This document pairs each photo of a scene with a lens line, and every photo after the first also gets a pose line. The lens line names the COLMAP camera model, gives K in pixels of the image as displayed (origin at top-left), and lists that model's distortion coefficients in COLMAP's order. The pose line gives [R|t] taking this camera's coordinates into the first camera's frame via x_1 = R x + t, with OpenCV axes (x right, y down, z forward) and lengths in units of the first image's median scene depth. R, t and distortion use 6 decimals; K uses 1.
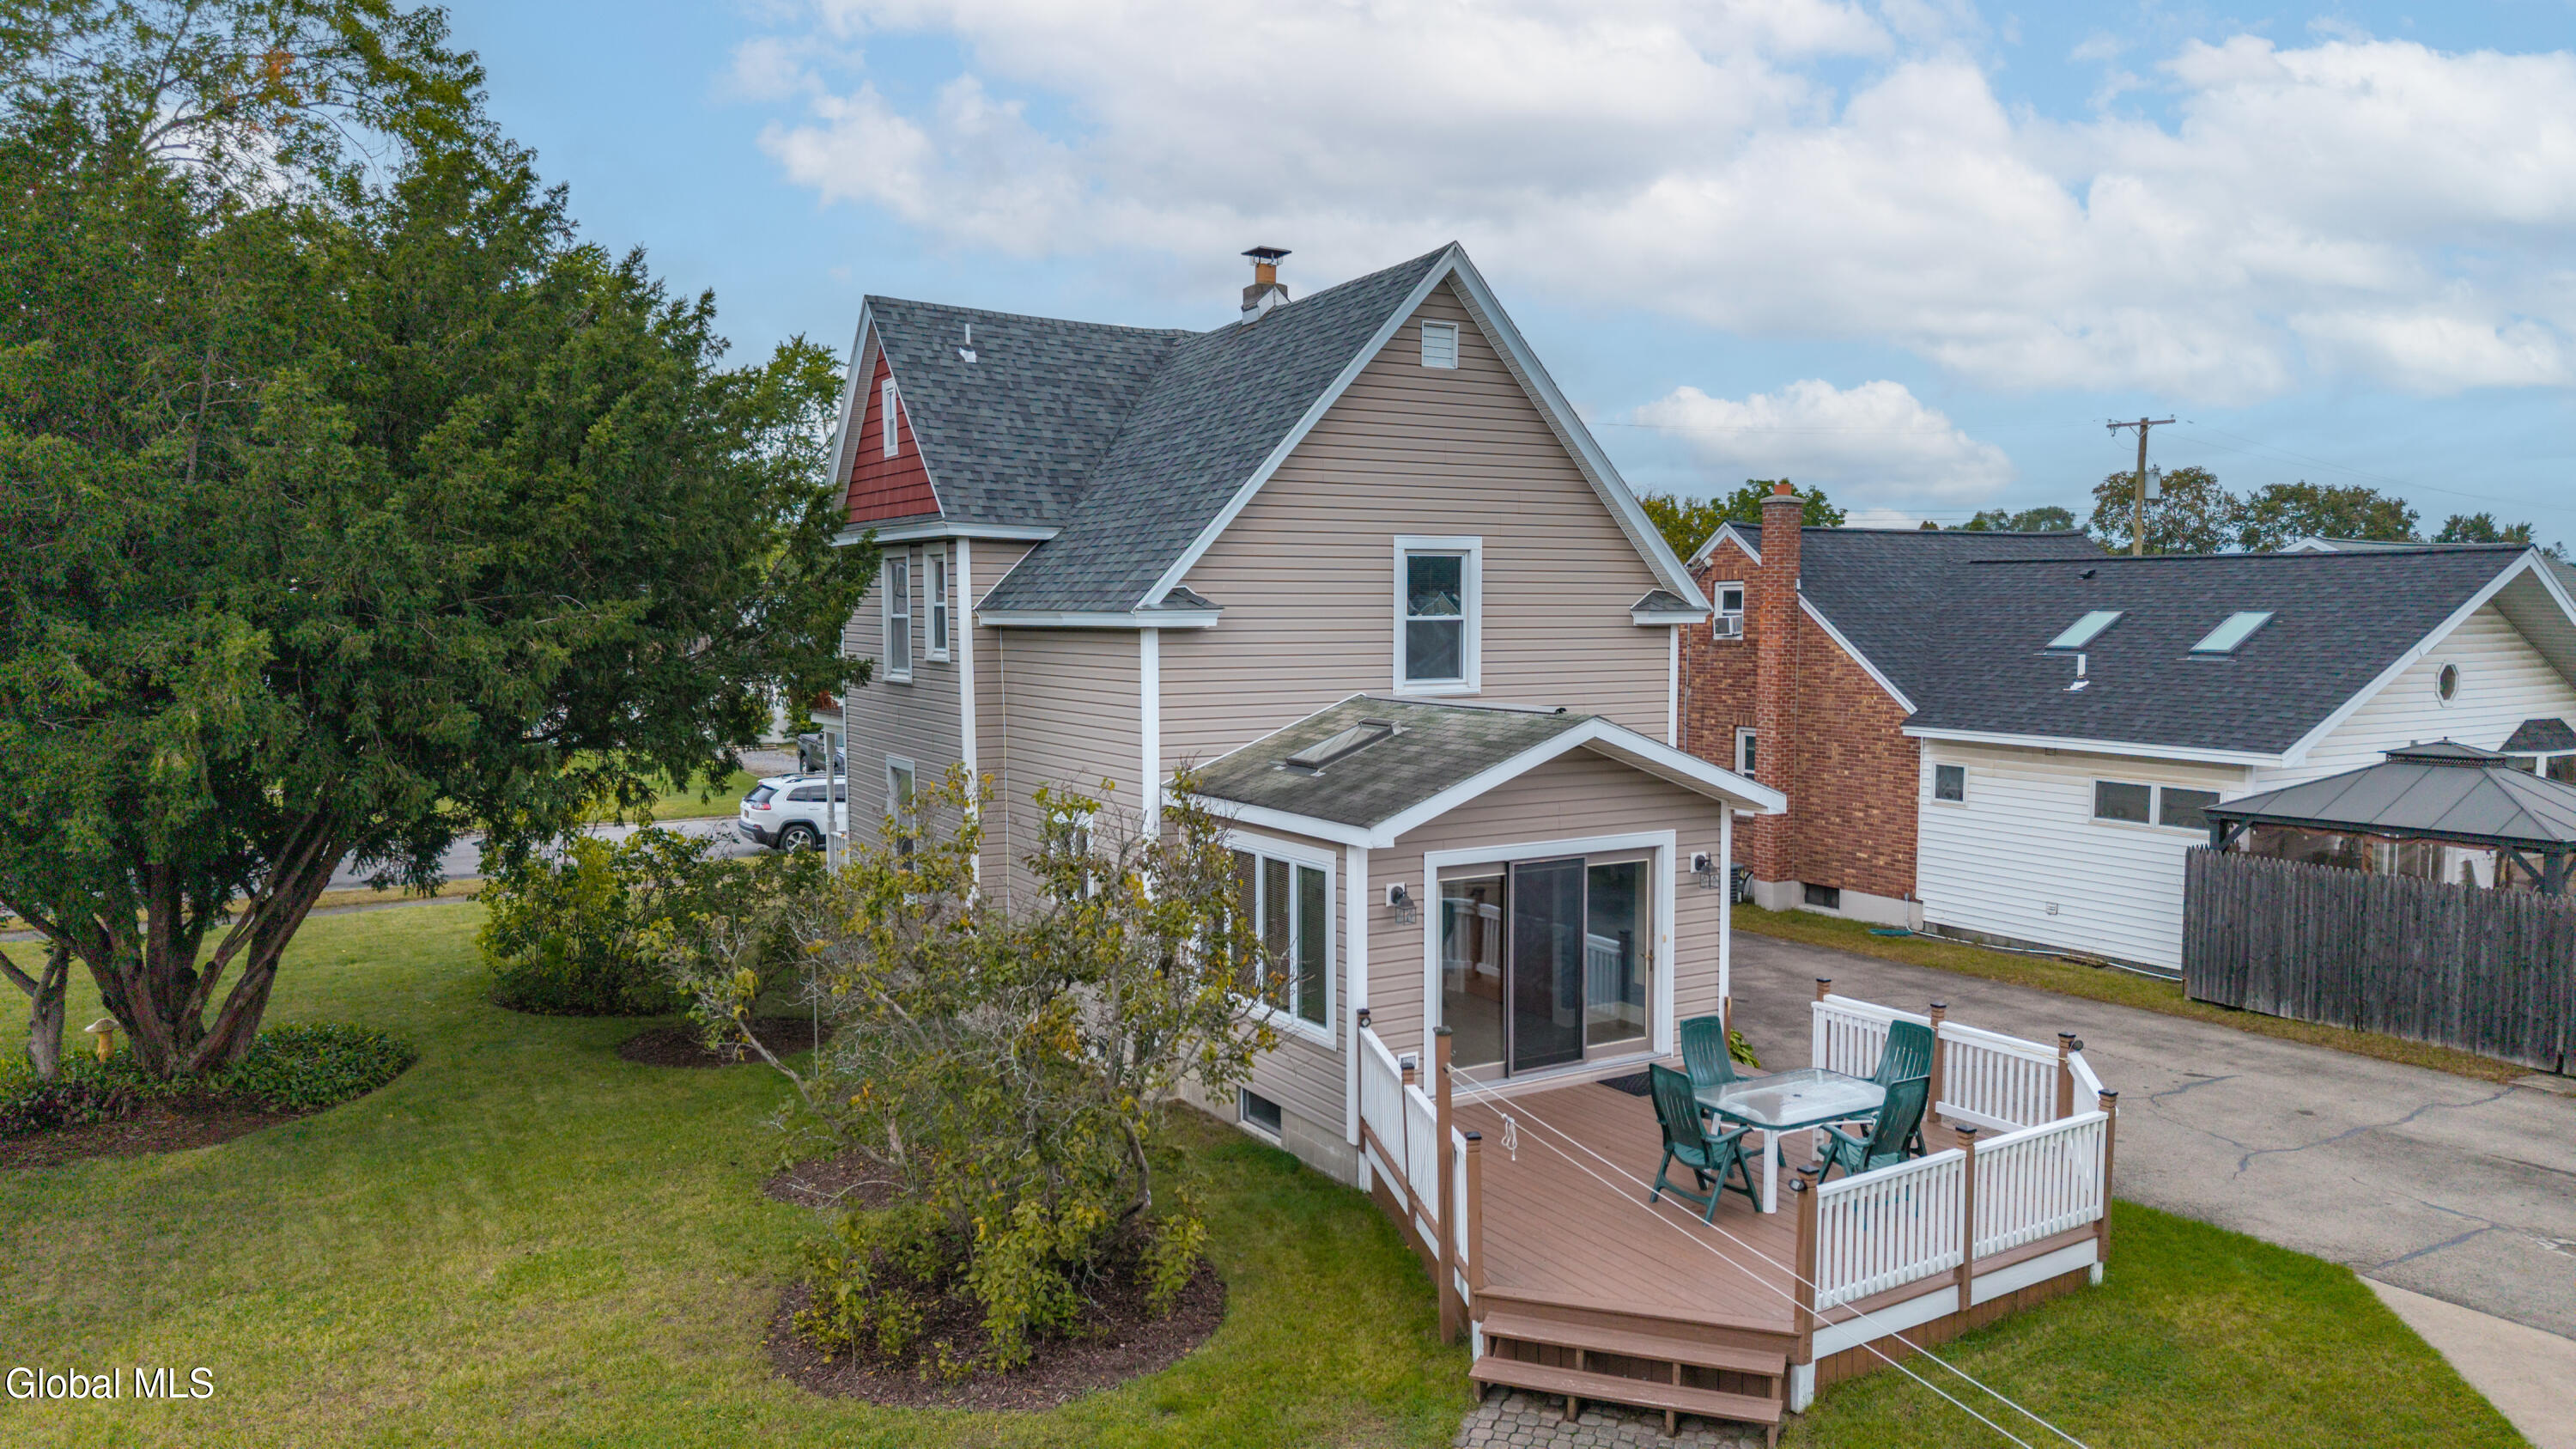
lens RADIAL K [[1744.4, 0, 1288.0], [0, 1744.4, 724.5], [0, 0, 1]] dist [0.004475, -0.000464]
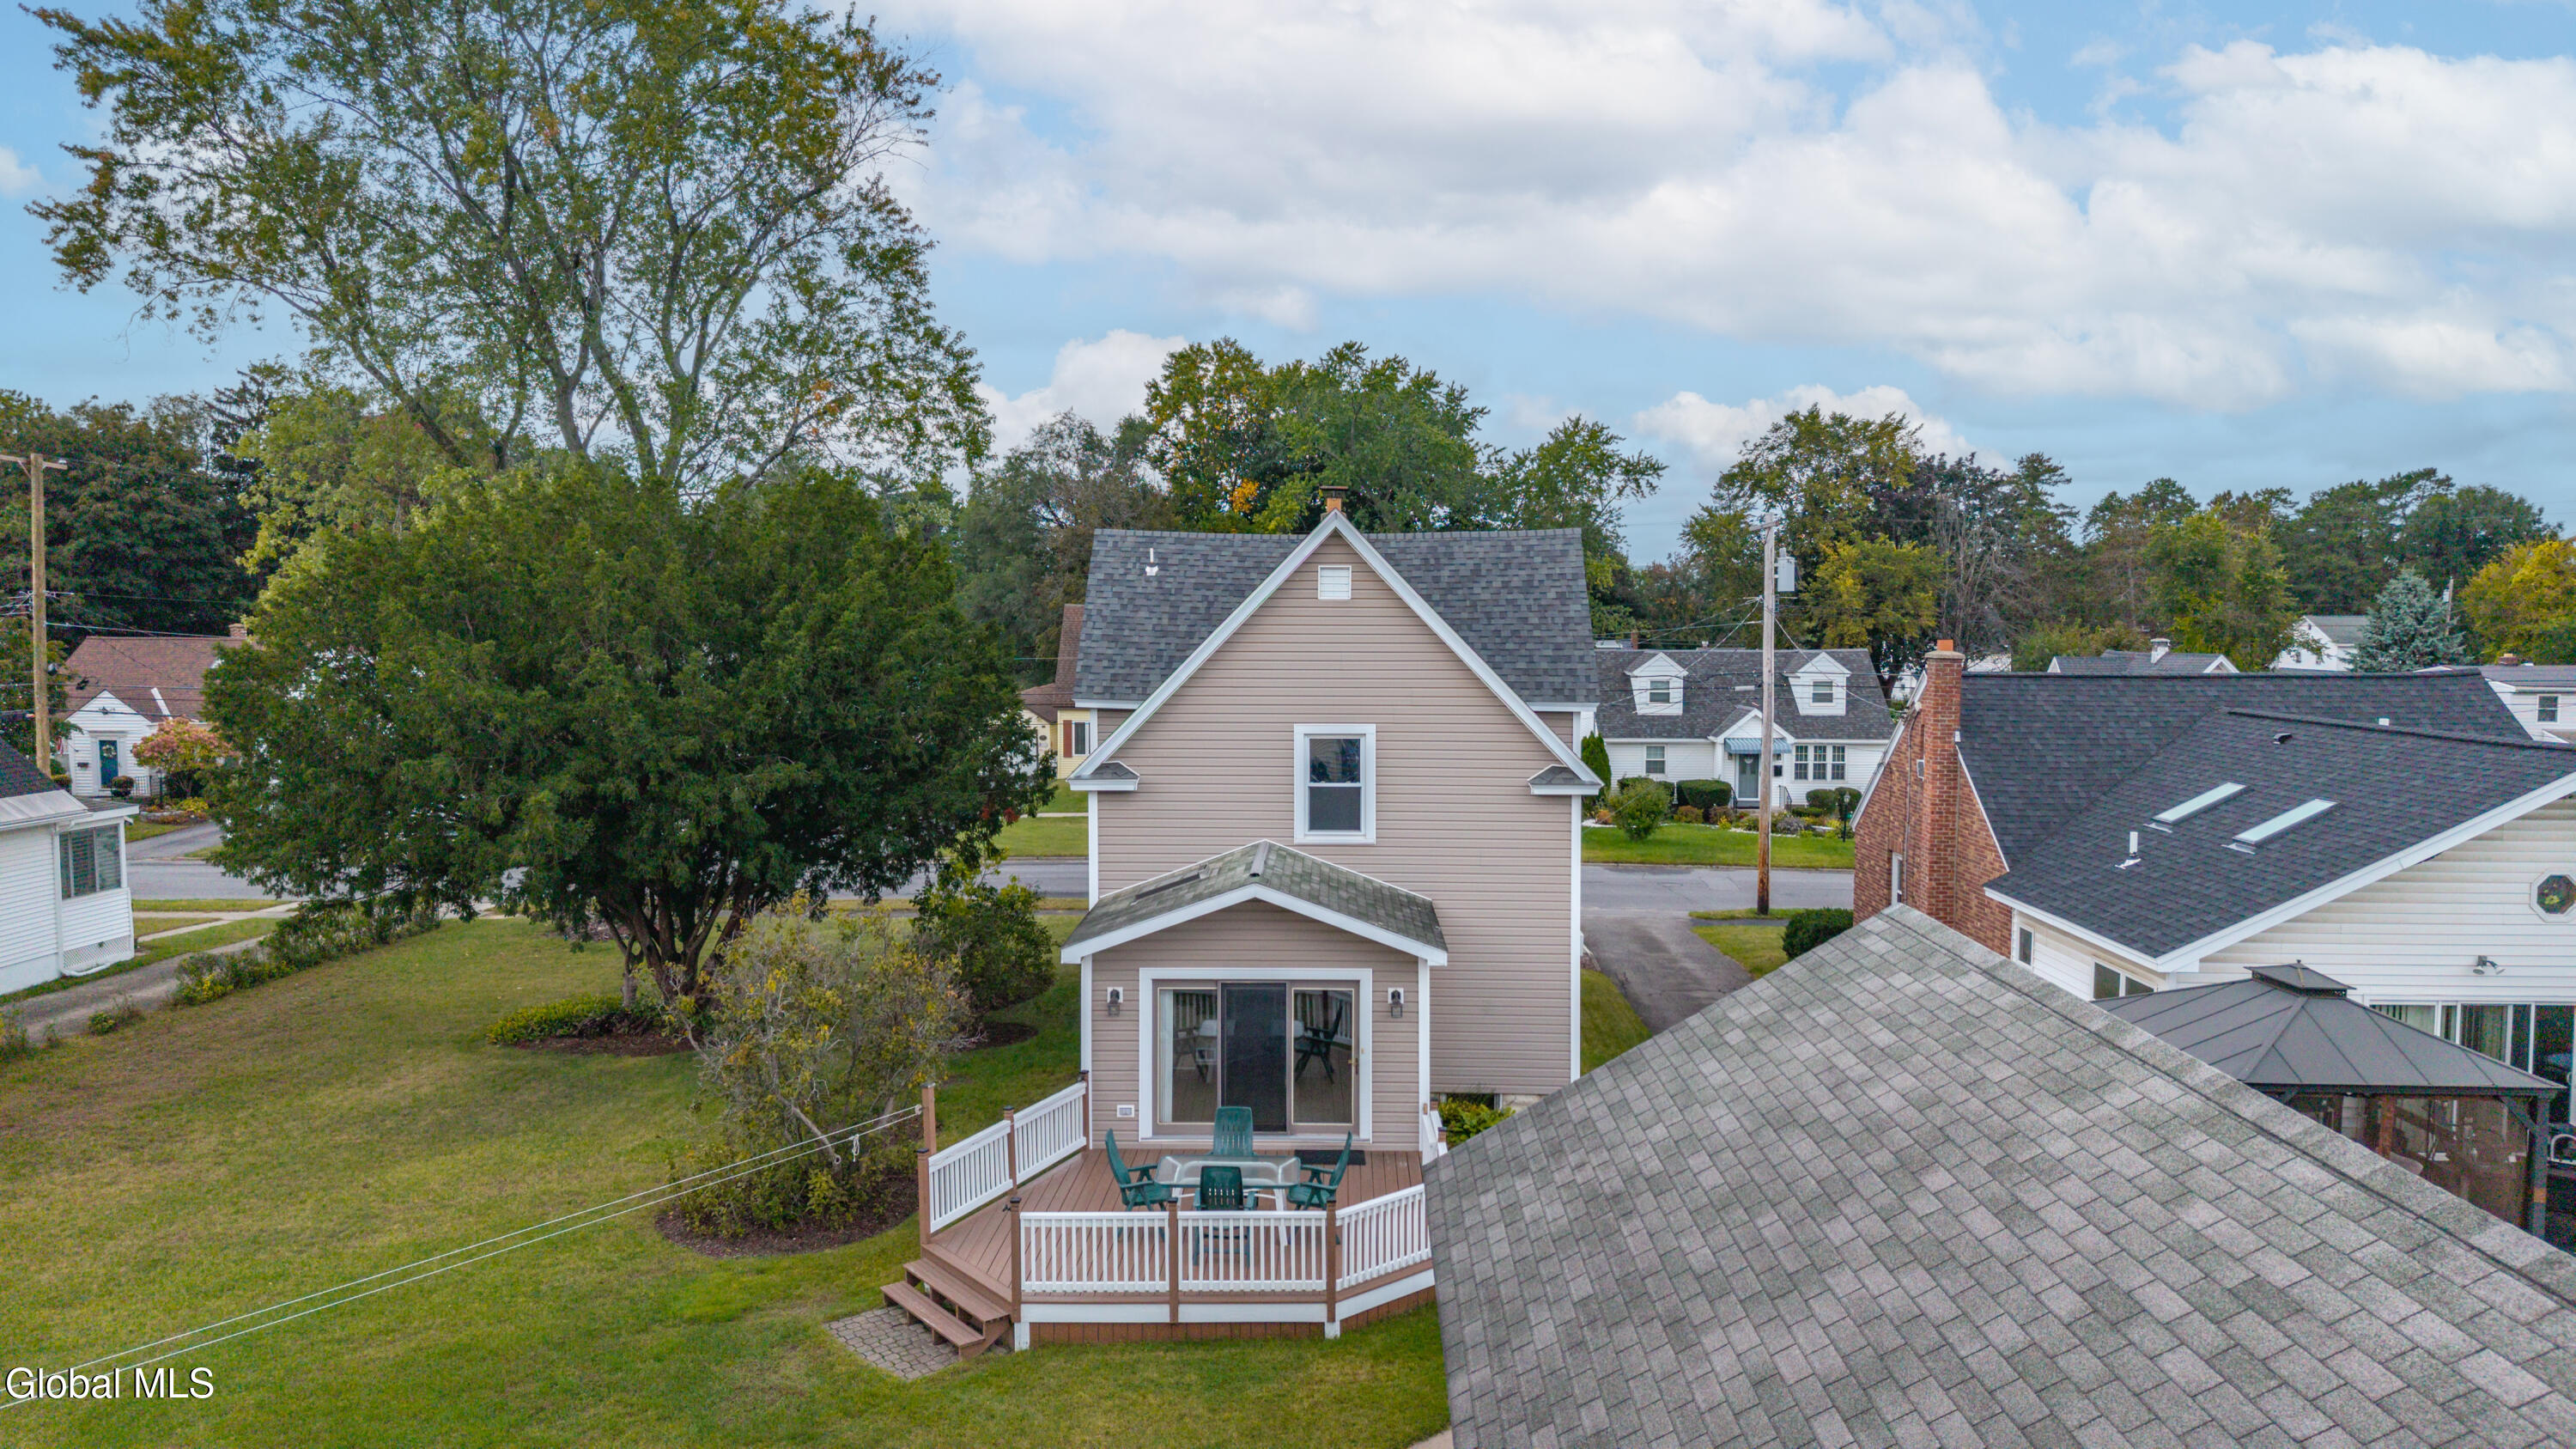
lens RADIAL K [[1730.3, 0, 1288.0], [0, 1730.3, 724.5], [0, 0, 1]] dist [0.002607, -0.001982]
pose [[0.840700, 0.033390, -0.540471, 0.762730], [-0.039677, 0.999213, 0.000014, -0.106955], [0.540046, 0.021432, 0.841363, -0.117640]]
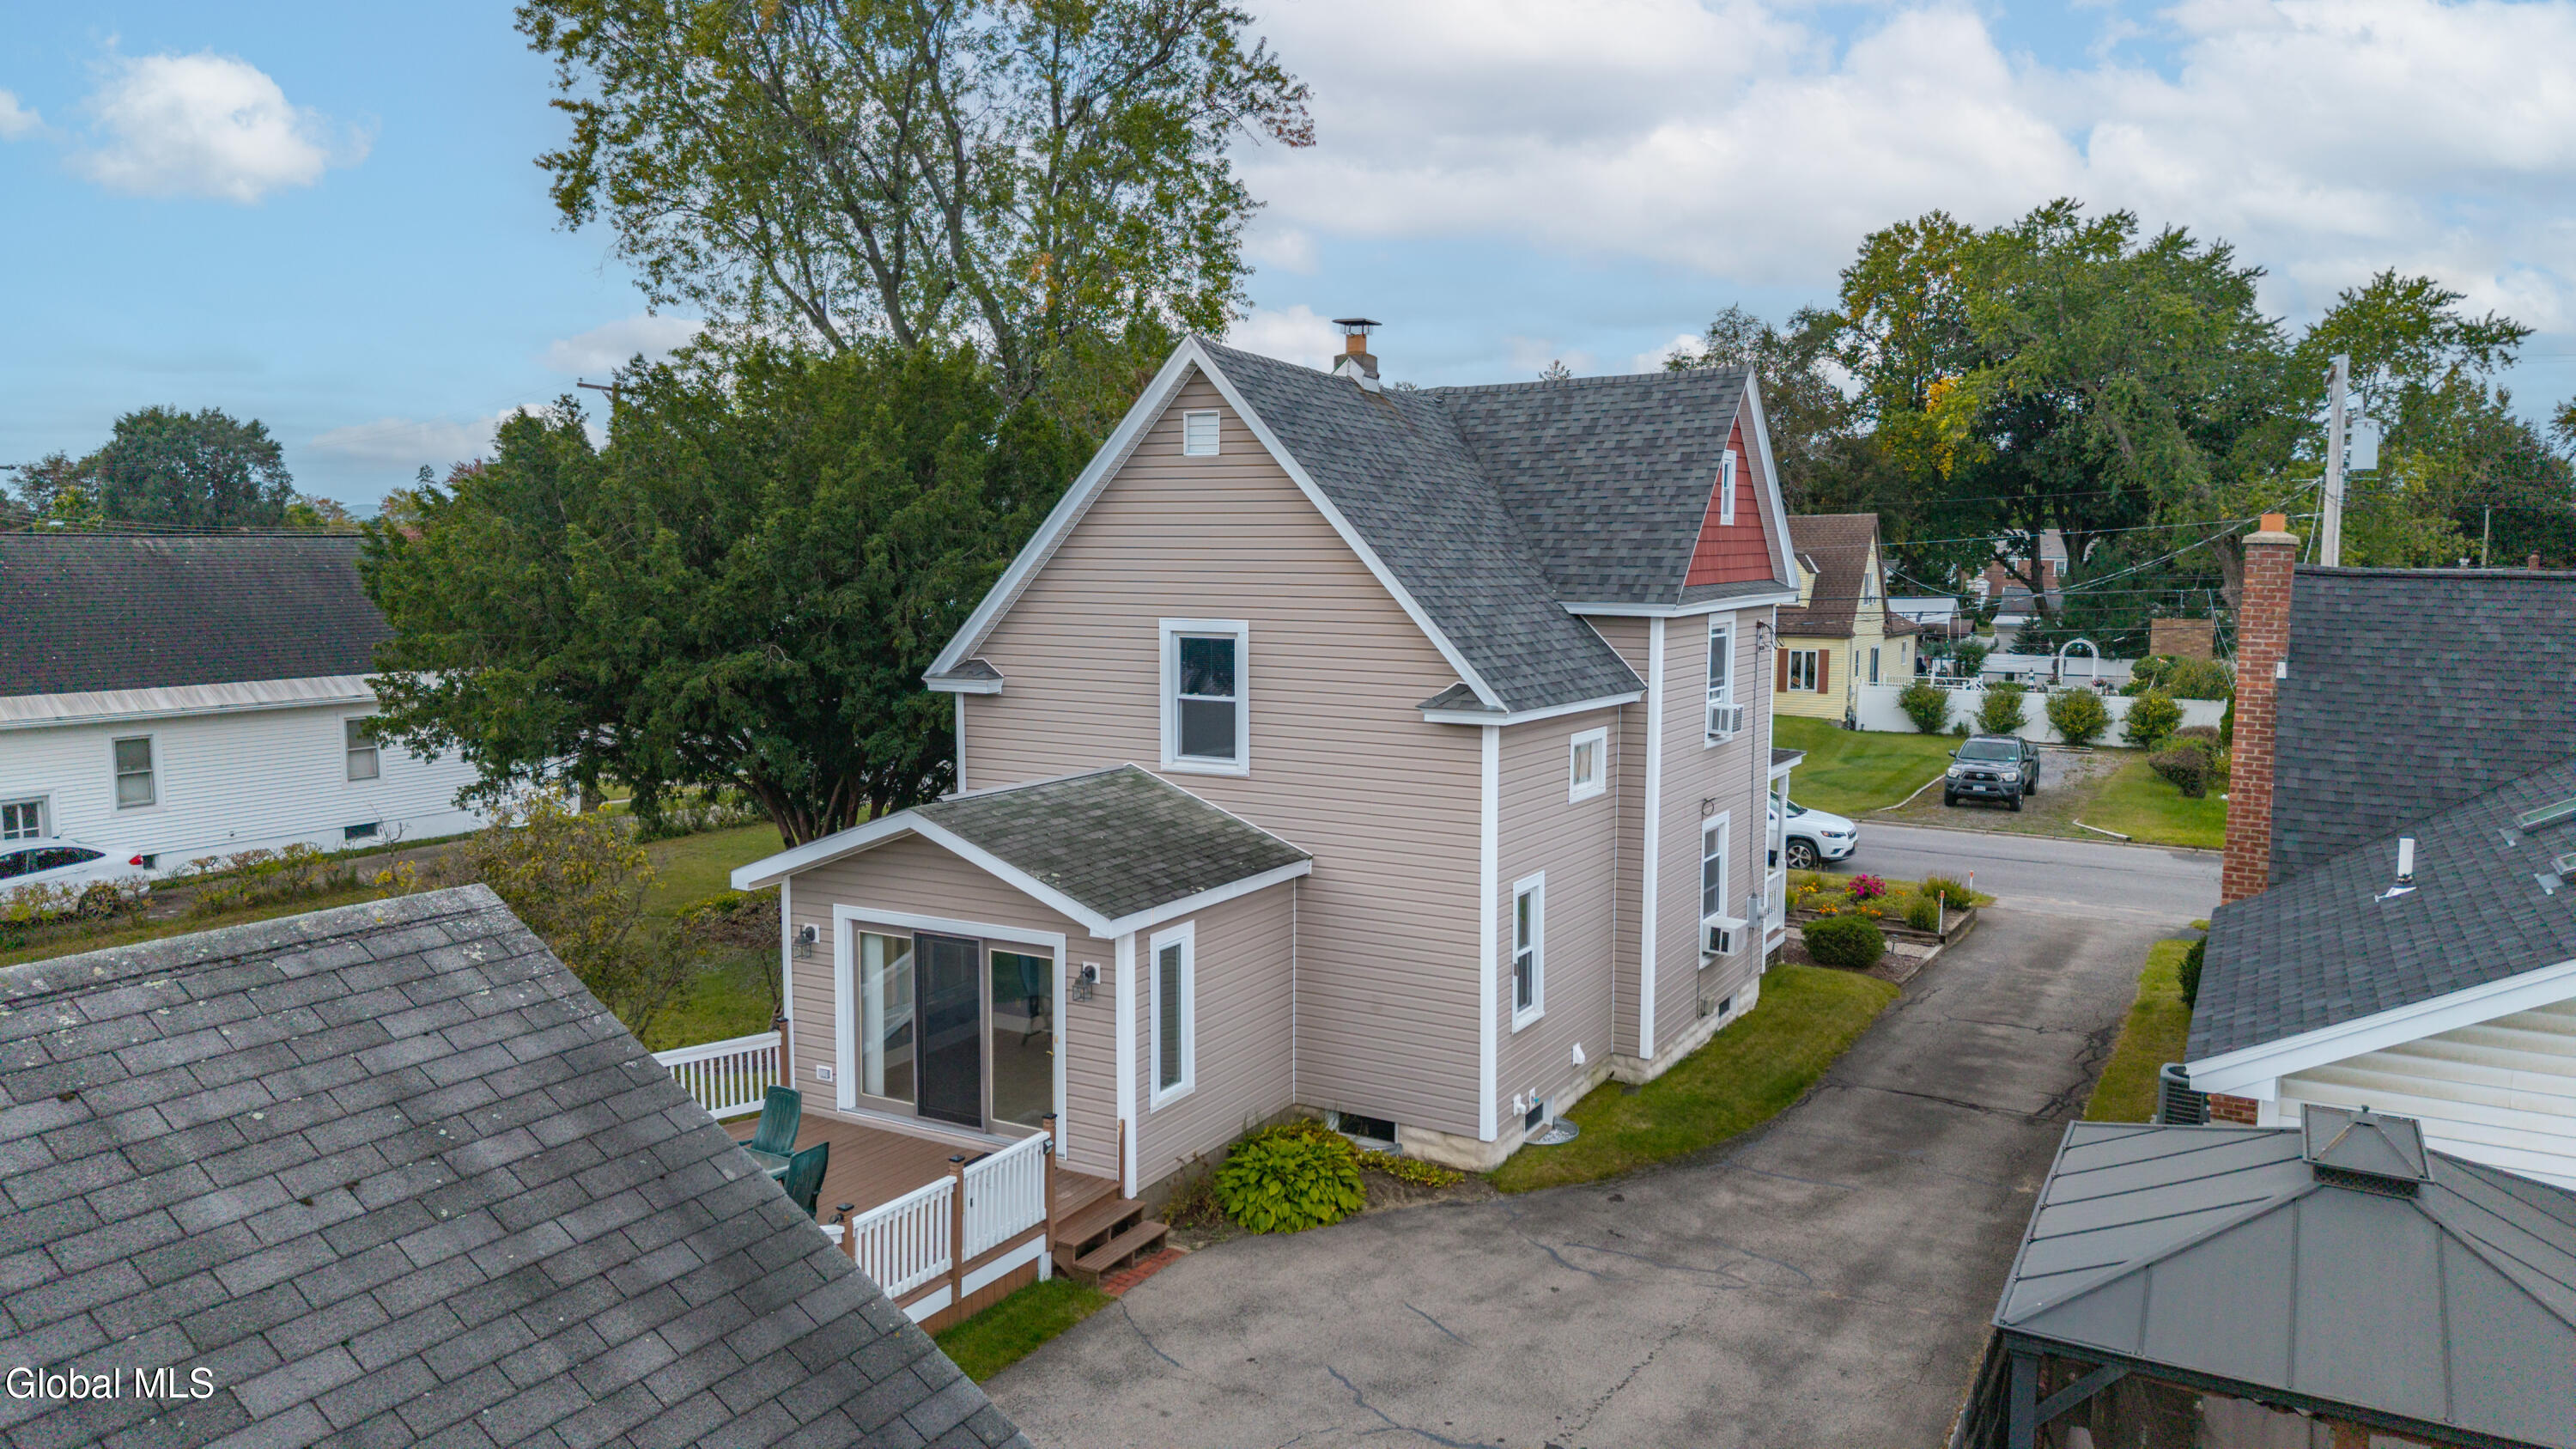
lens RADIAL K [[1730.3, 0, 1288.0], [0, 1730.3, 724.5], [0, 0, 1]] dist [0.002607, -0.001982]
pose [[0.484299, 0.089345, -0.870329, 0.997078], [-0.065711, 0.995677, 0.065647, -0.116602], [0.872431, 0.025397, 0.488076, 0.551785]]
